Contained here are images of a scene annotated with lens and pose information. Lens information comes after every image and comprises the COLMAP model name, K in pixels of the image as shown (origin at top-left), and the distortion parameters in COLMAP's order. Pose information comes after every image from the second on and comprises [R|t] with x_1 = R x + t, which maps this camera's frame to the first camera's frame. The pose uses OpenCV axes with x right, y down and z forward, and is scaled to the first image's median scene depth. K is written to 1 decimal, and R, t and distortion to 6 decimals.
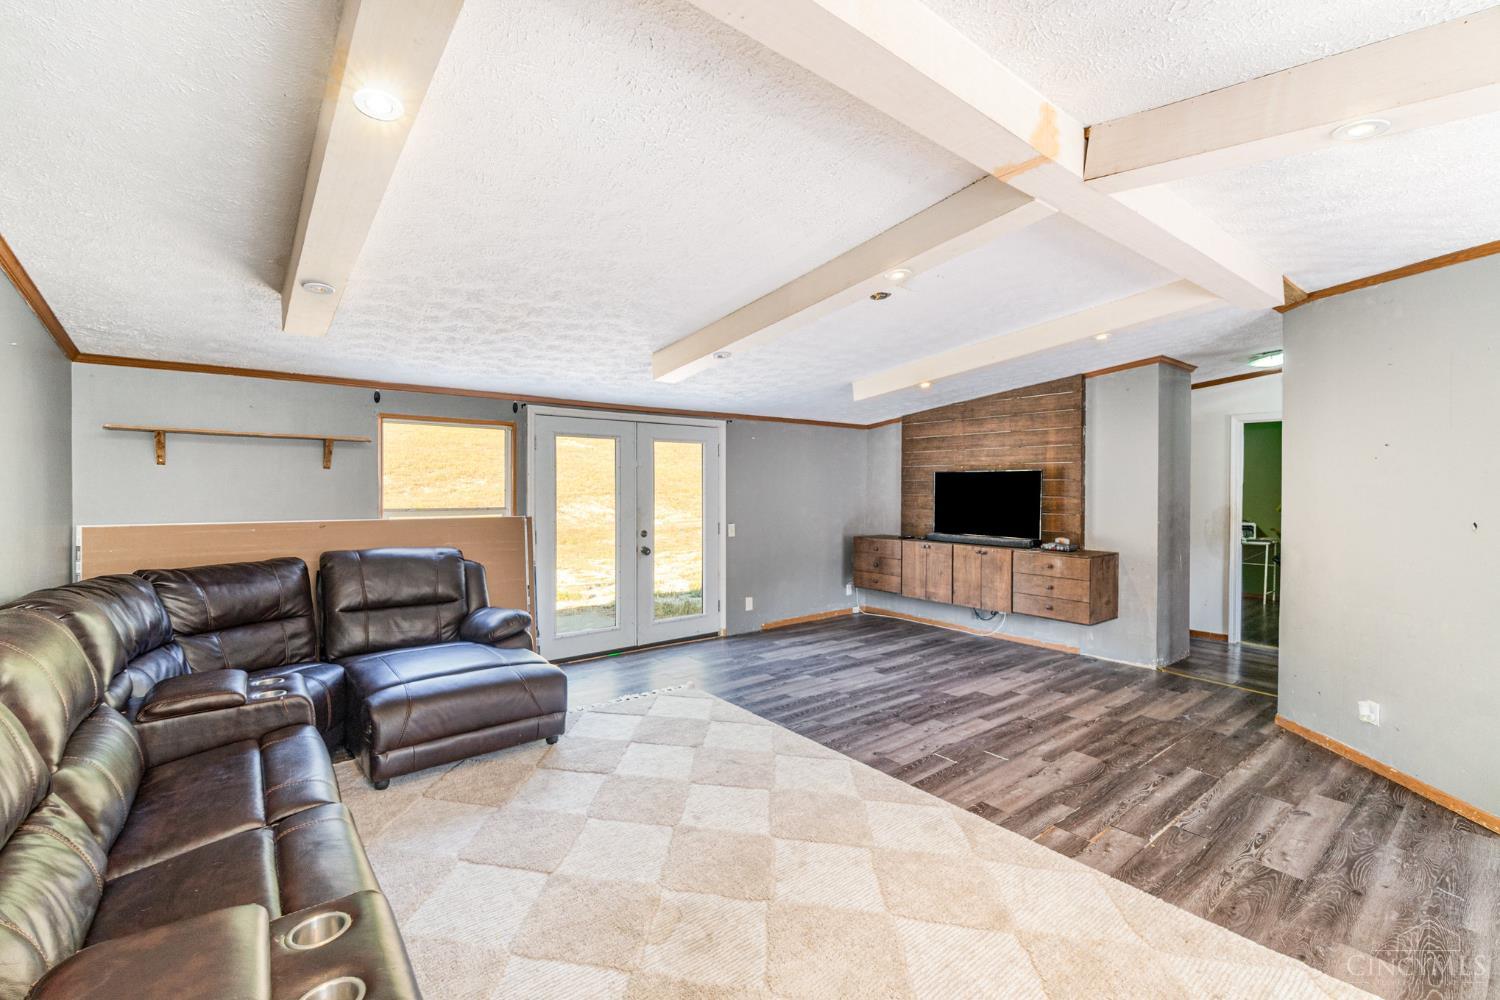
lens RADIAL K [[643.0, 0, 740.9], [0, 643.0, 496.7], [0, 0, 1]] dist [0.001726, 0.001470]
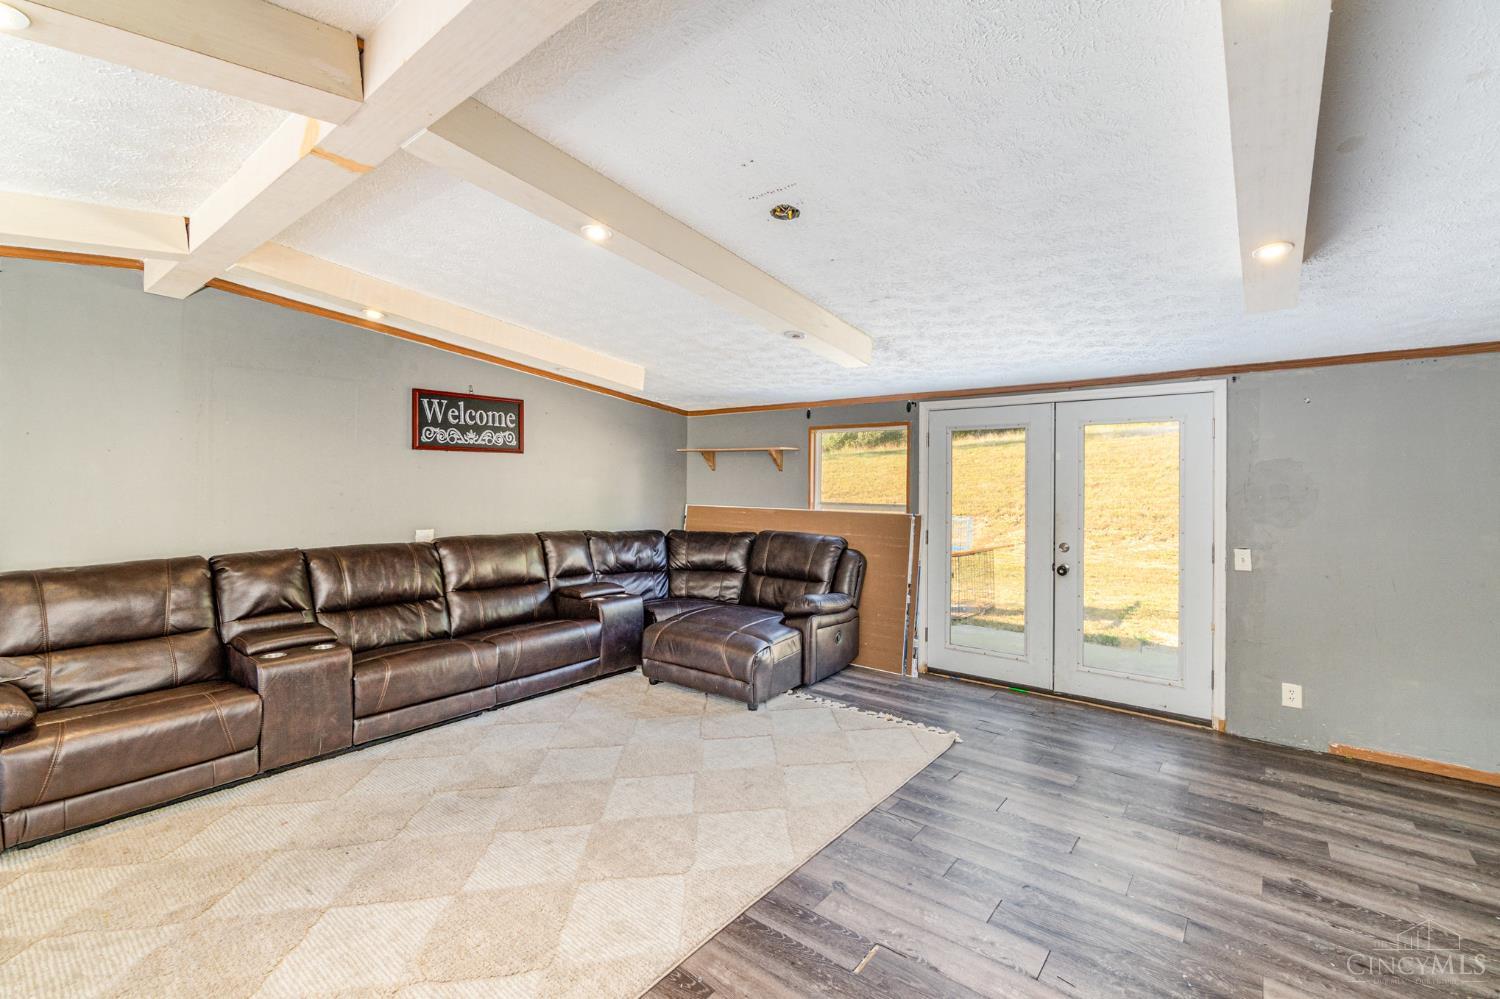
lens RADIAL K [[643.0, 0, 742.5], [0, 643.0, 489.7], [0, 0, 1]] dist [0.001726, 0.001470]
pose [[0.234246, 0.009289, -0.972133, 0.577452], [-0.021753, 0.999754, 0.004311, -0.006836], [0.971934, 0.020137, 0.234390, 0.513259]]
